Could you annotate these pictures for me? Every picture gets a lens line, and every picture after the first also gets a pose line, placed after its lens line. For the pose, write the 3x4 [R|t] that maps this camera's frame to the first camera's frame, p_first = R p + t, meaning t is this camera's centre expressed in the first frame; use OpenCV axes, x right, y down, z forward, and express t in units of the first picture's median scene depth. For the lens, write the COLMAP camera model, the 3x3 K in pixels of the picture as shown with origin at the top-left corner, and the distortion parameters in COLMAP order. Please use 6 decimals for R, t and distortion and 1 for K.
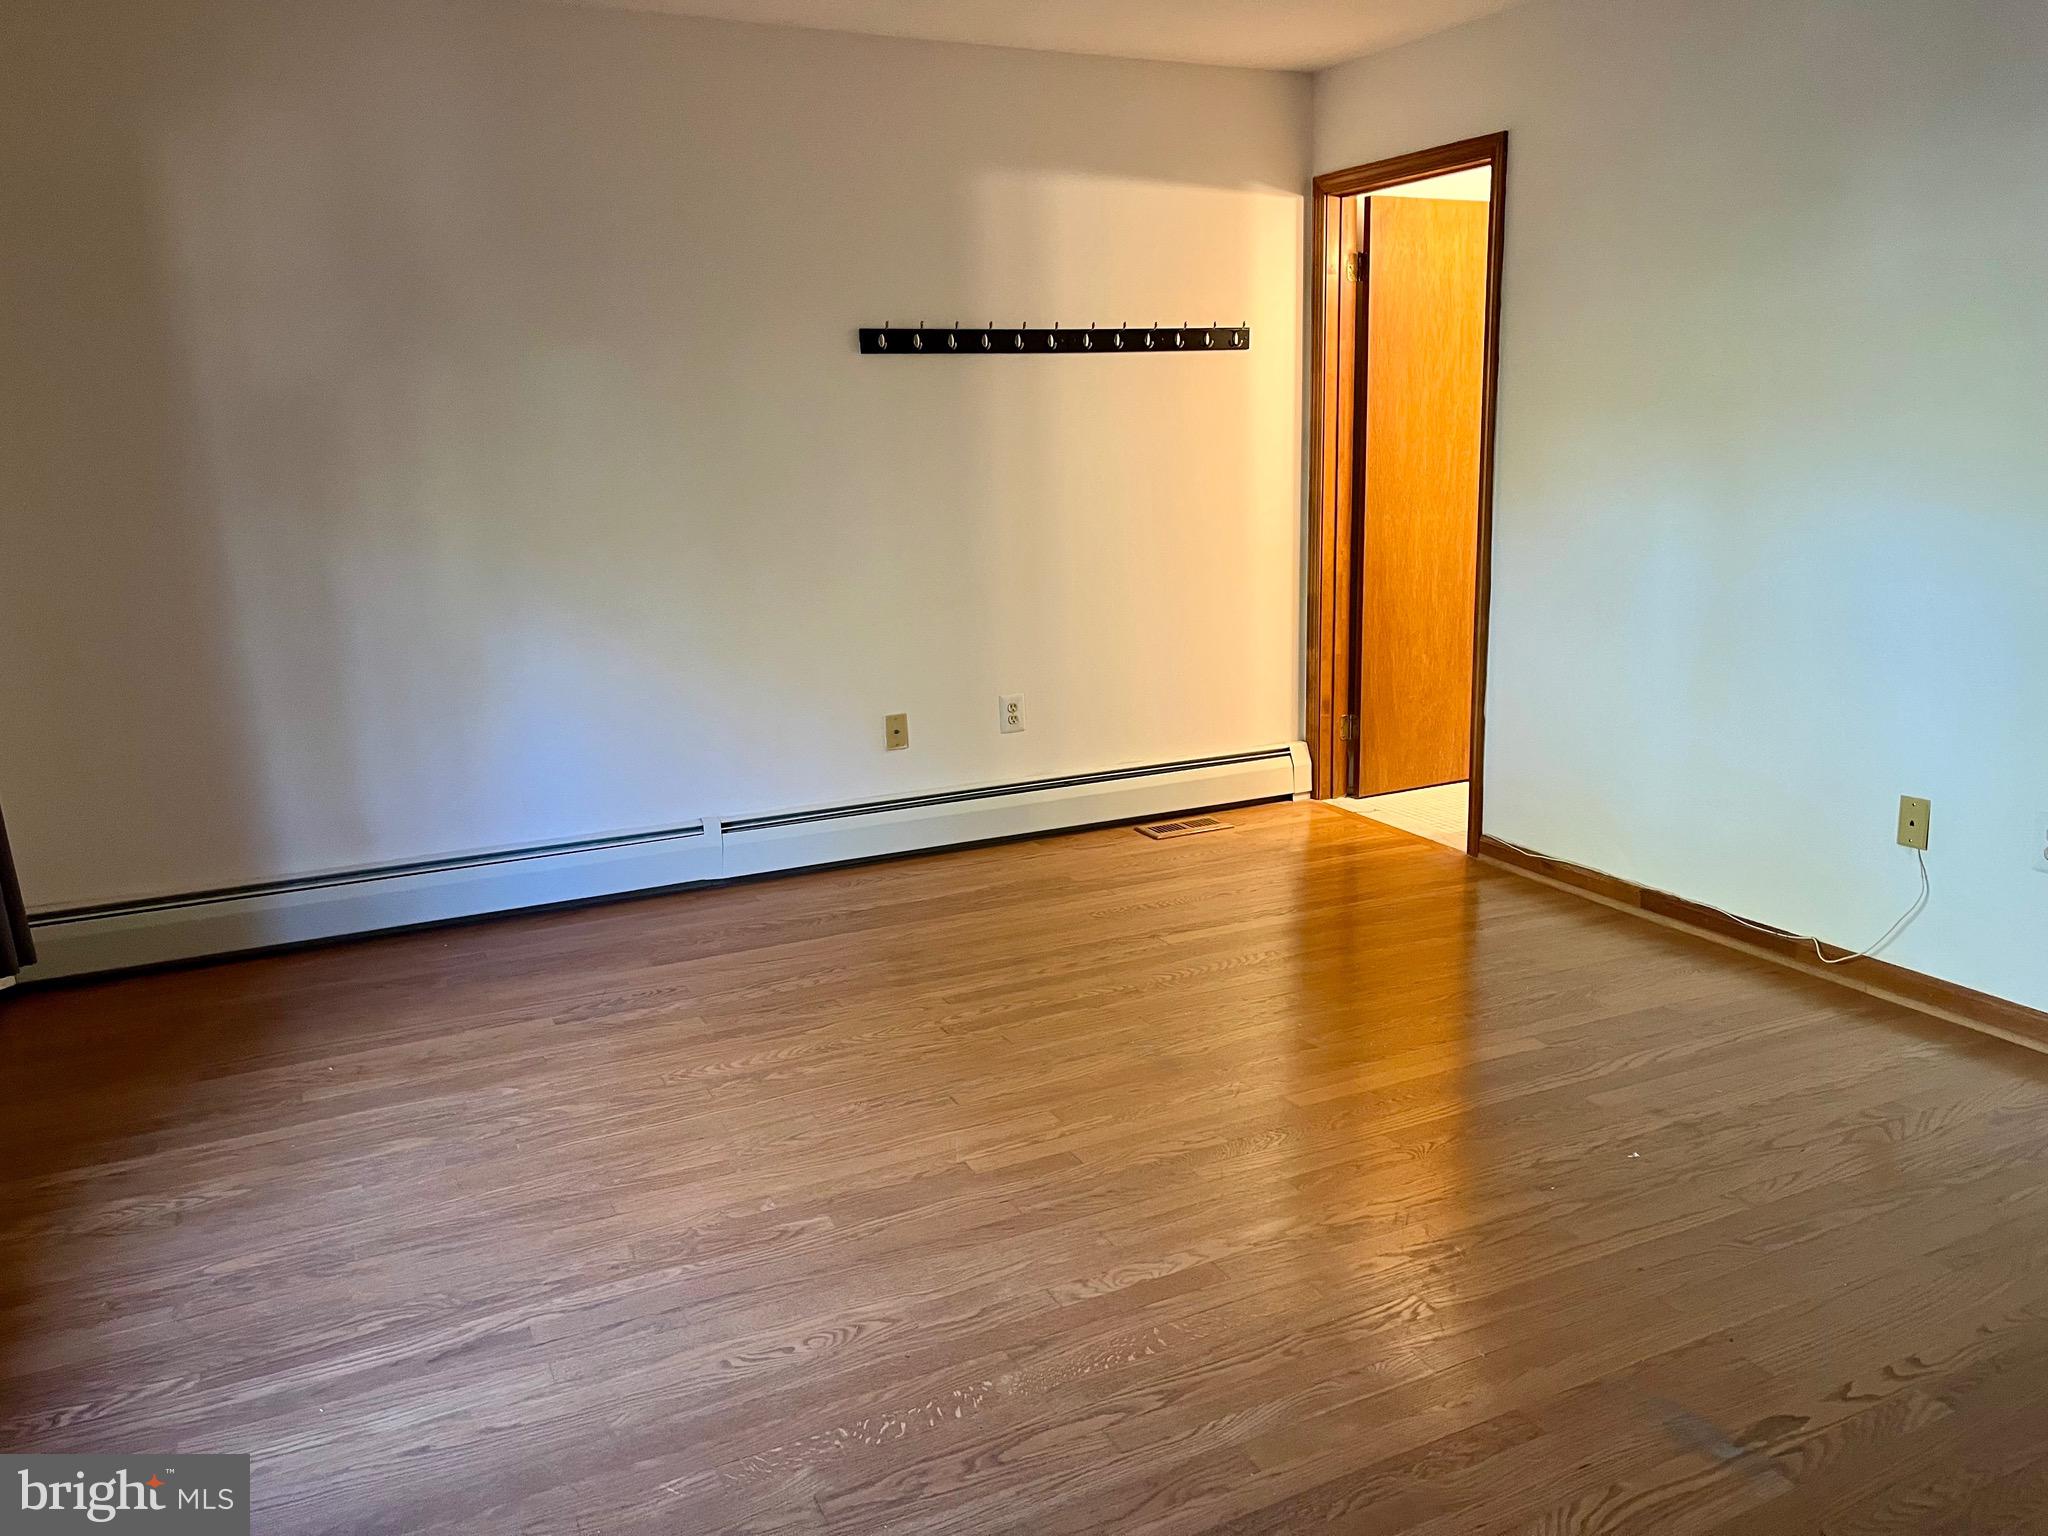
lens RADIAL K [[1551.0, 0, 984.4], [0, 1551.0, 760.3], [0, 0, 1]] dist [0.027942, -0.073287]
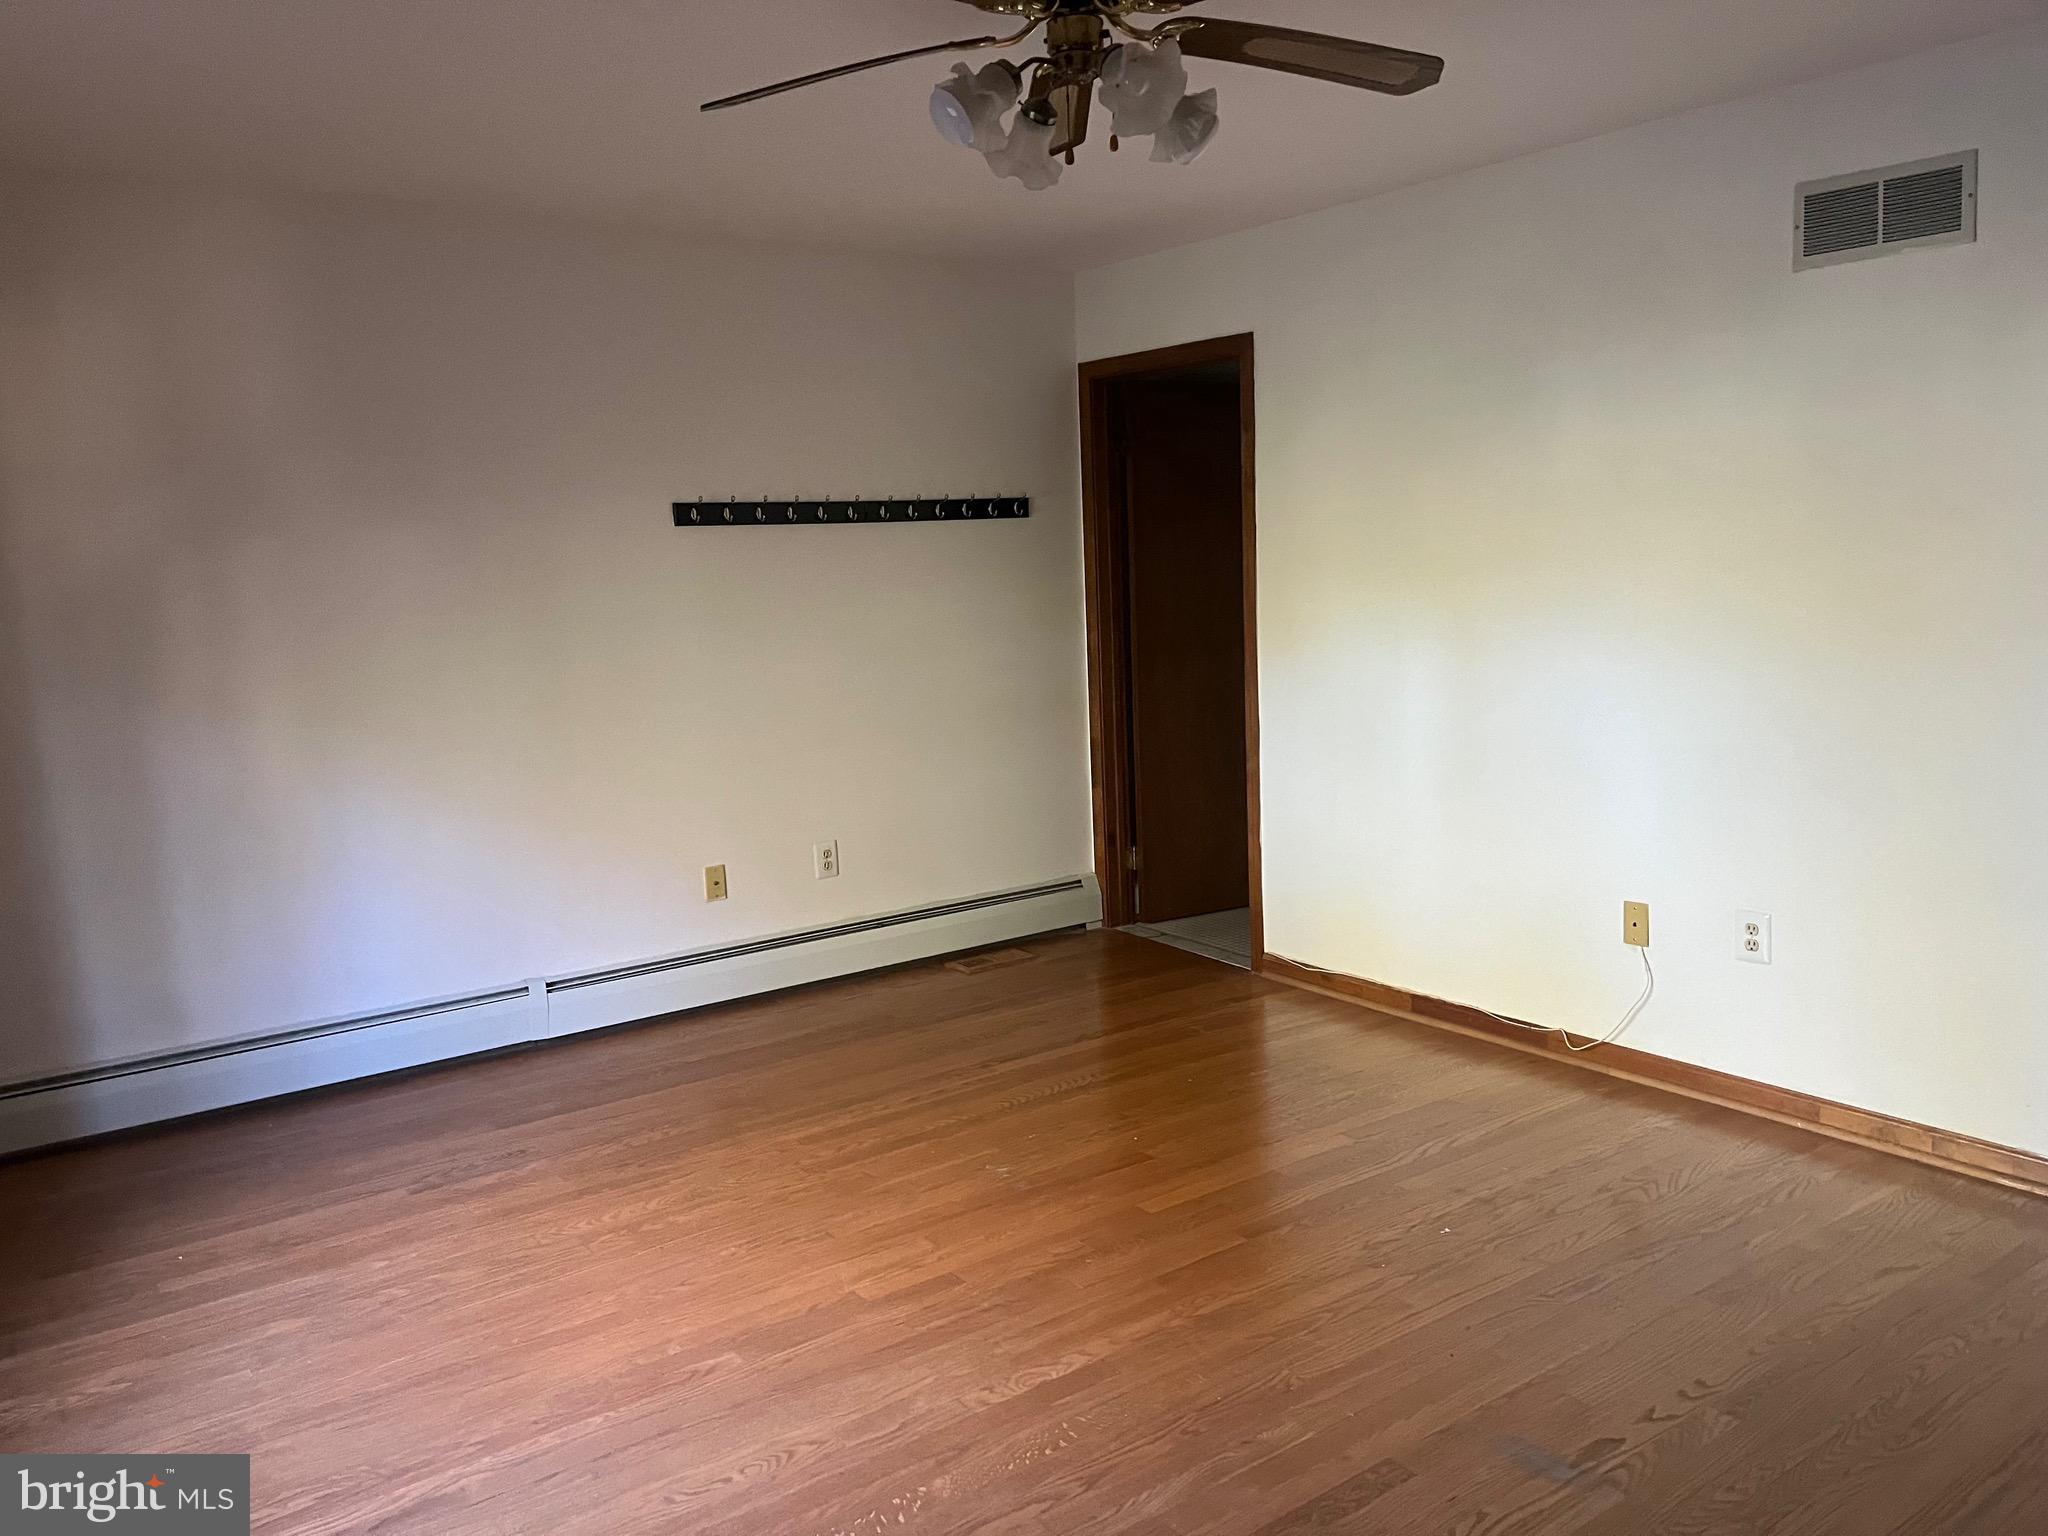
lens RADIAL K [[1551.0, 0, 984.4], [0, 1551.0, 760.3], [0, 0, 1]] dist [0.027942, -0.073287]
pose [[0.984642, -0.032952, 0.171447, -0.091196], [0.048055, 0.995247, -0.084698, -0.006988], [-0.167841, 0.091636, 0.981546, -0.083681]]
